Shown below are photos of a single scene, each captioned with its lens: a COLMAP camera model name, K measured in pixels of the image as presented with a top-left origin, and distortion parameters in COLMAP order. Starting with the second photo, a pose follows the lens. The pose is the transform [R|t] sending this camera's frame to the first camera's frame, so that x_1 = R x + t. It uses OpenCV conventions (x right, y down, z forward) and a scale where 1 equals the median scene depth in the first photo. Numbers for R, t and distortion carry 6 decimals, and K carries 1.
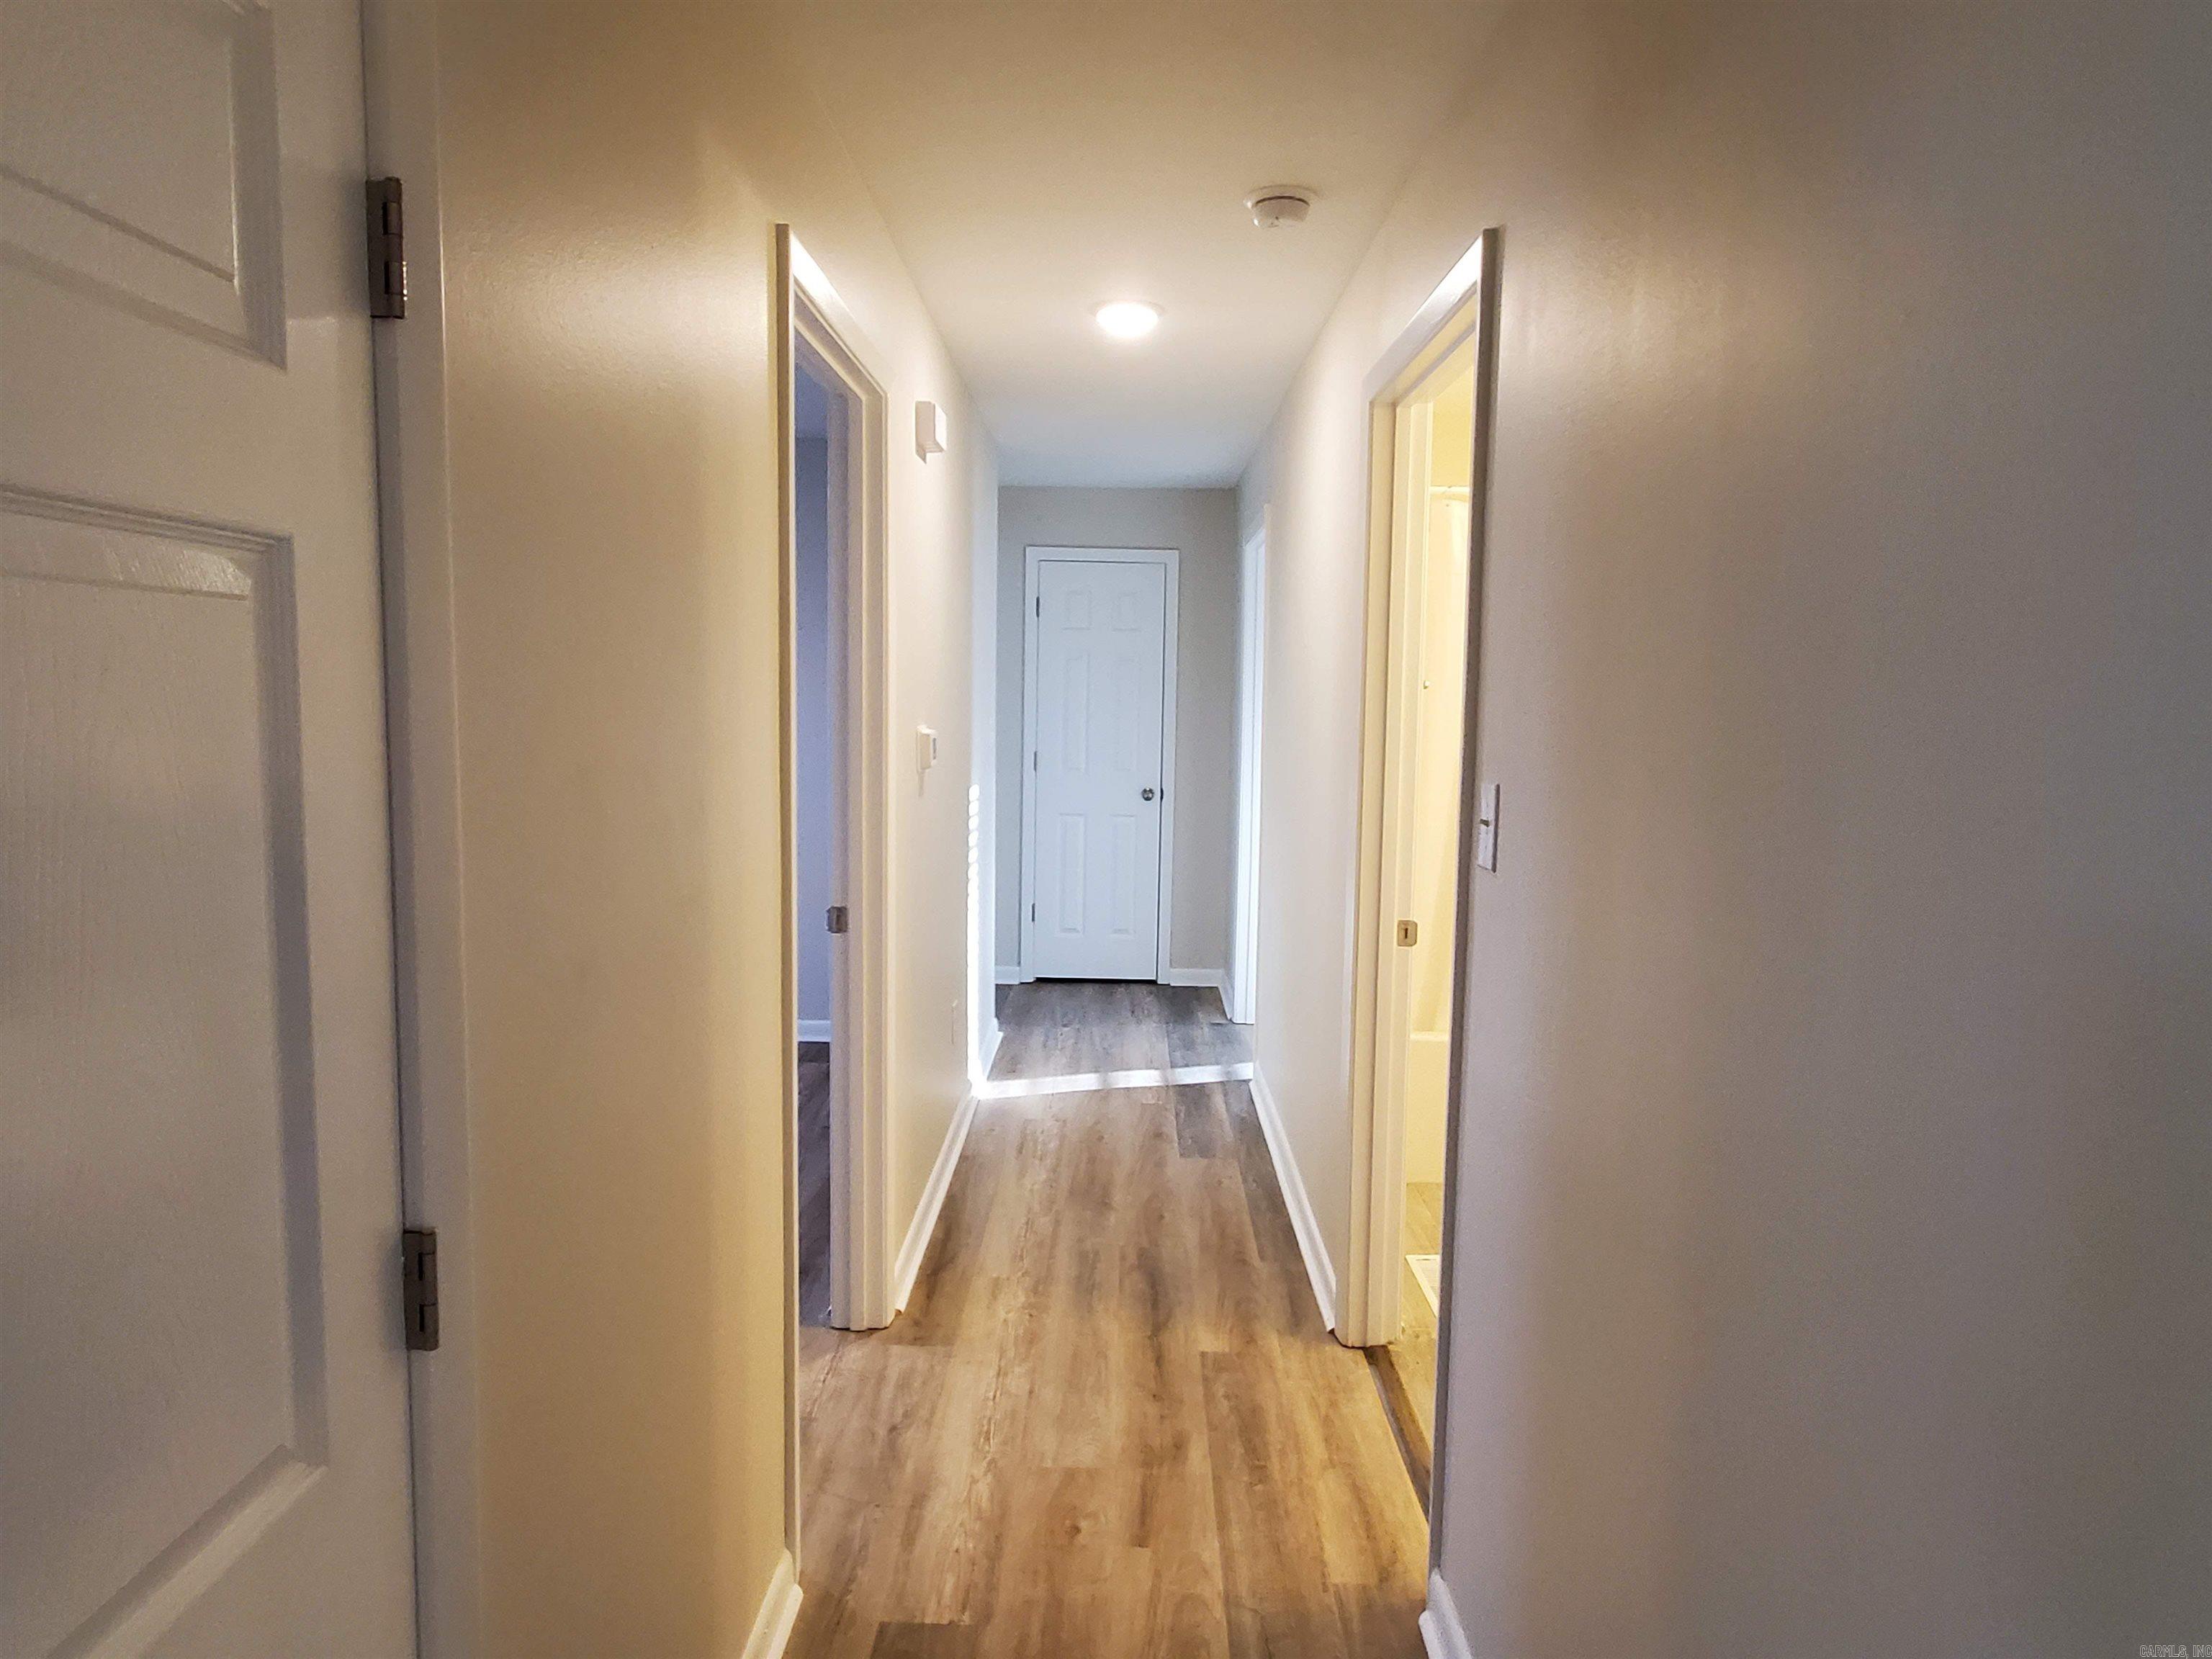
lens RADIAL K [[875.1, 0, 1099.9], [0, 875.1, 822.8], [0, 0, 1]] dist [-0.000401, -0.000453]
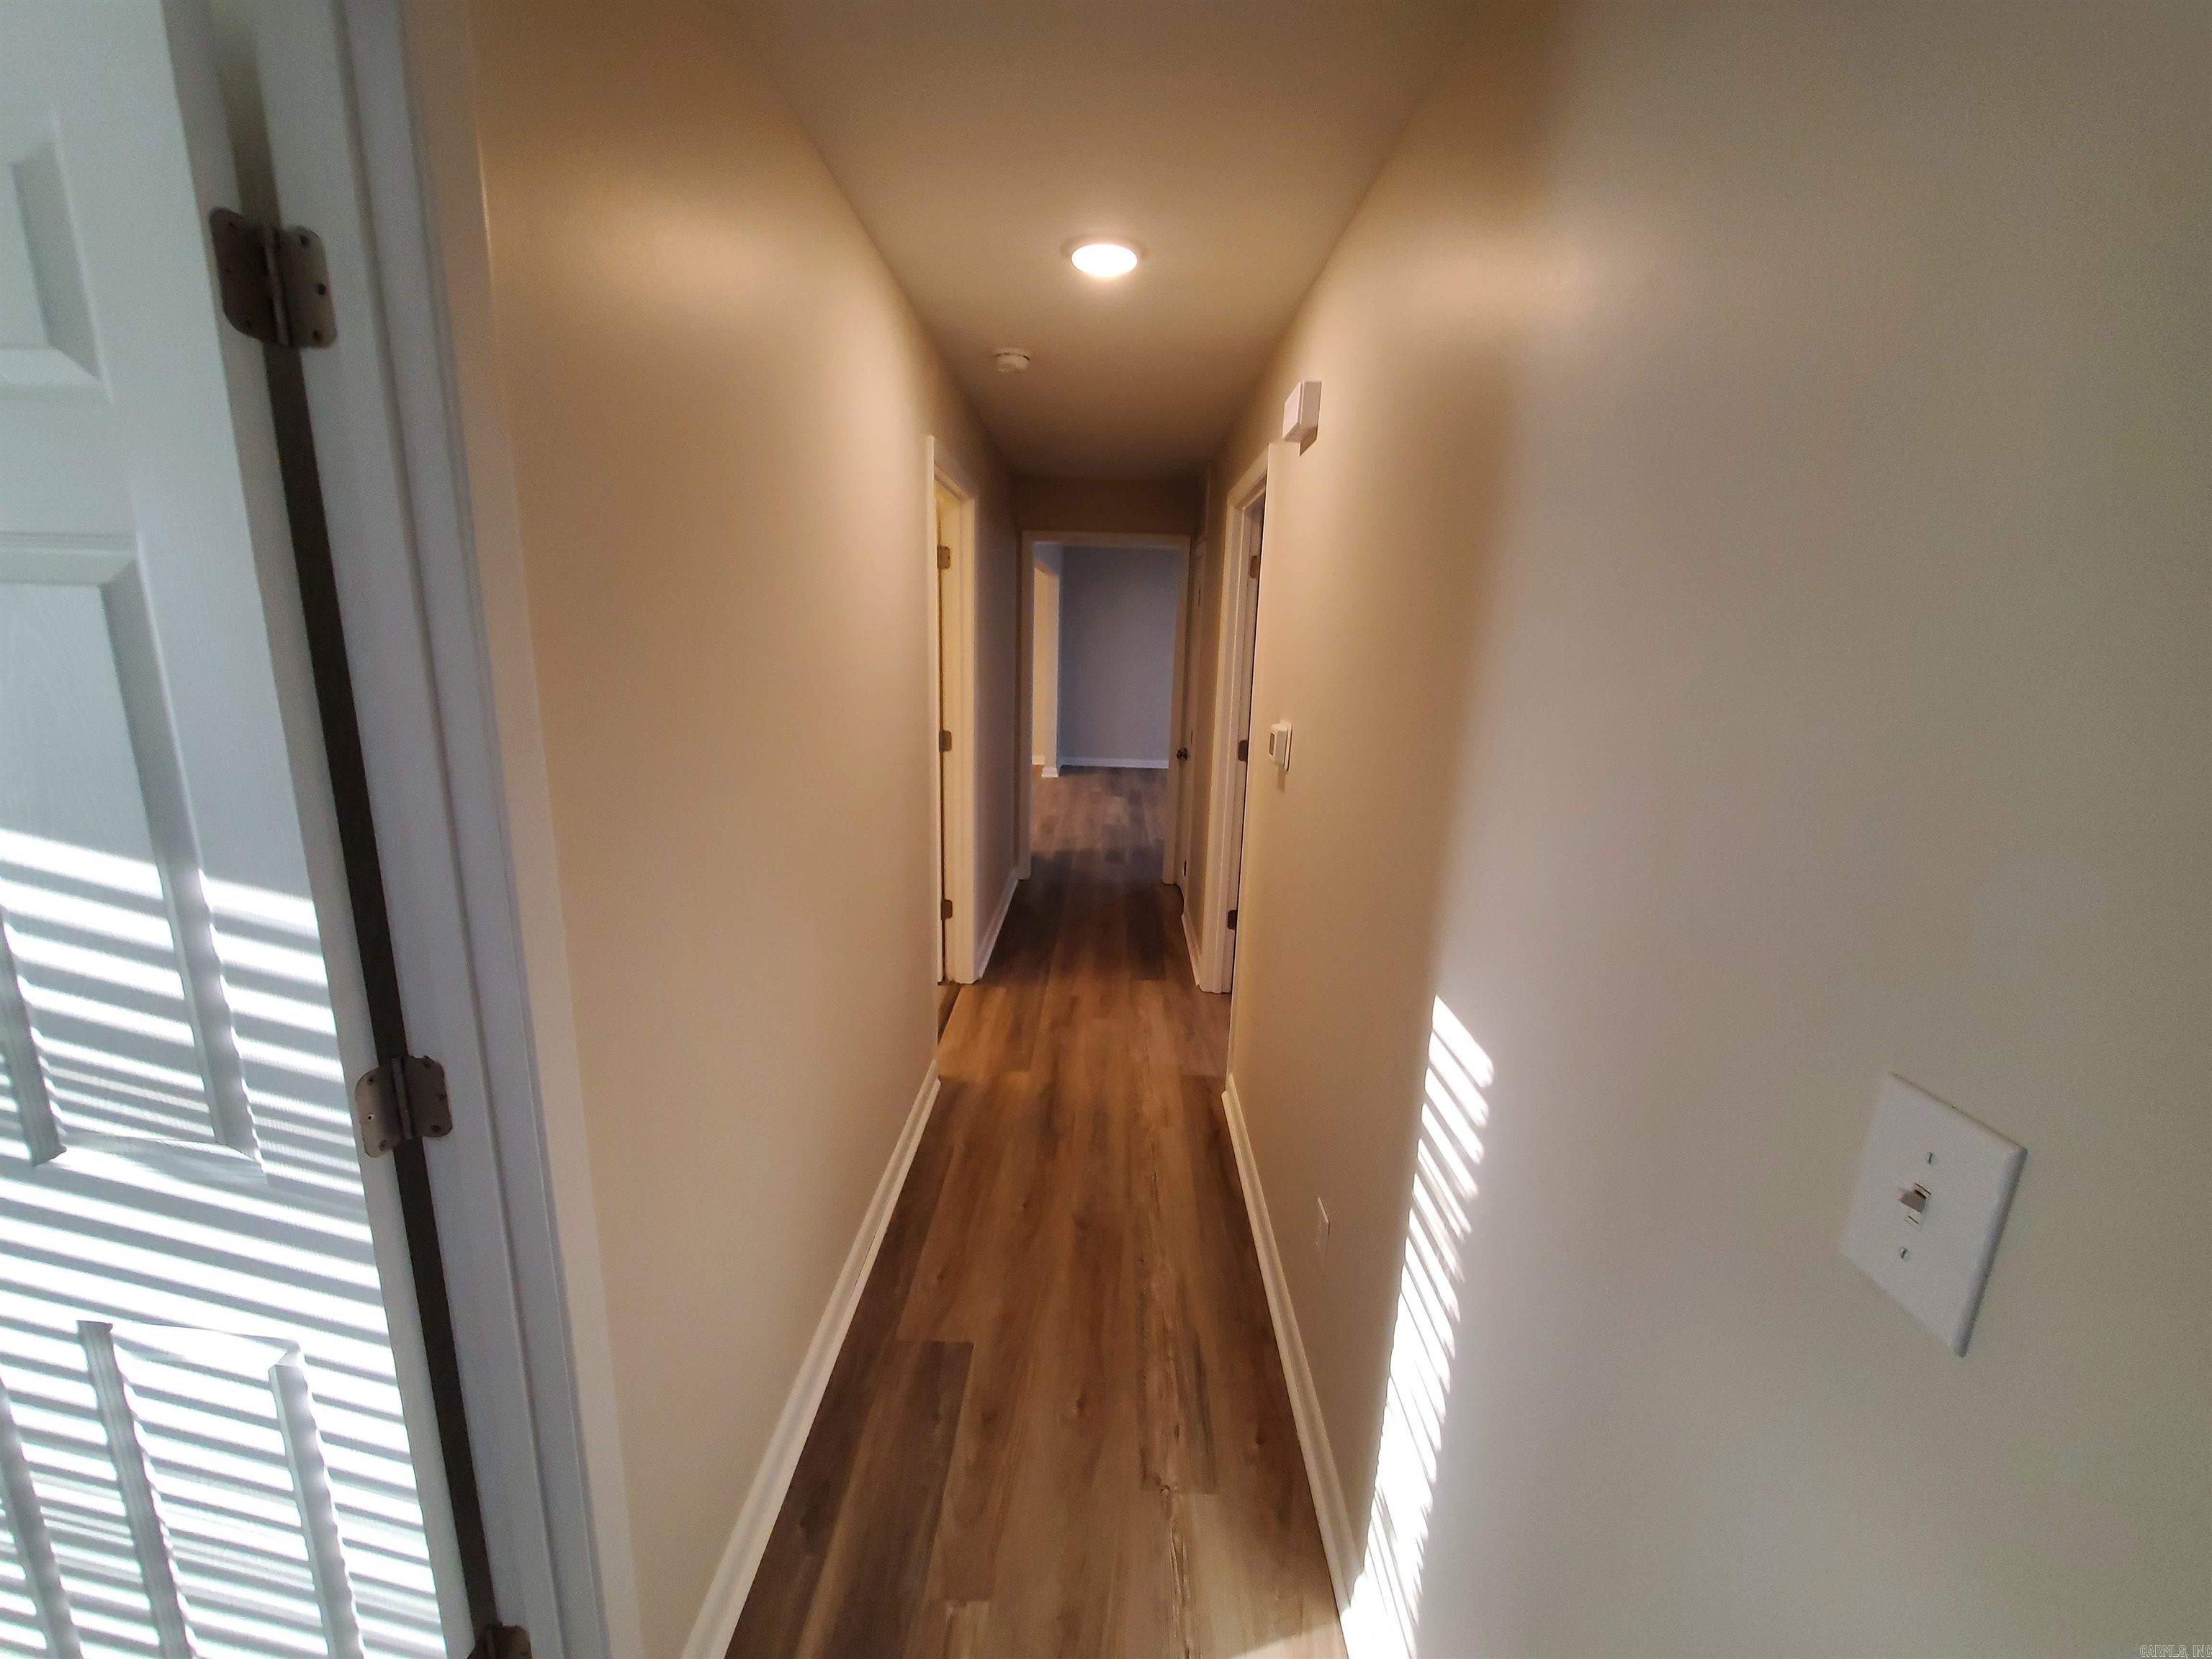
lens RADIAL K [[875.1, 0, 1099.9], [0, 875.1, 822.8], [0, 0, 1]] dist [-0.000401, -0.000453]
pose [[-0.998751, -0.046966, -0.017049, 0.025165], [-0.049930, 0.925615, 0.375159, -0.358860], [-0.001839, 0.375542, -0.926804, 1.877796]]
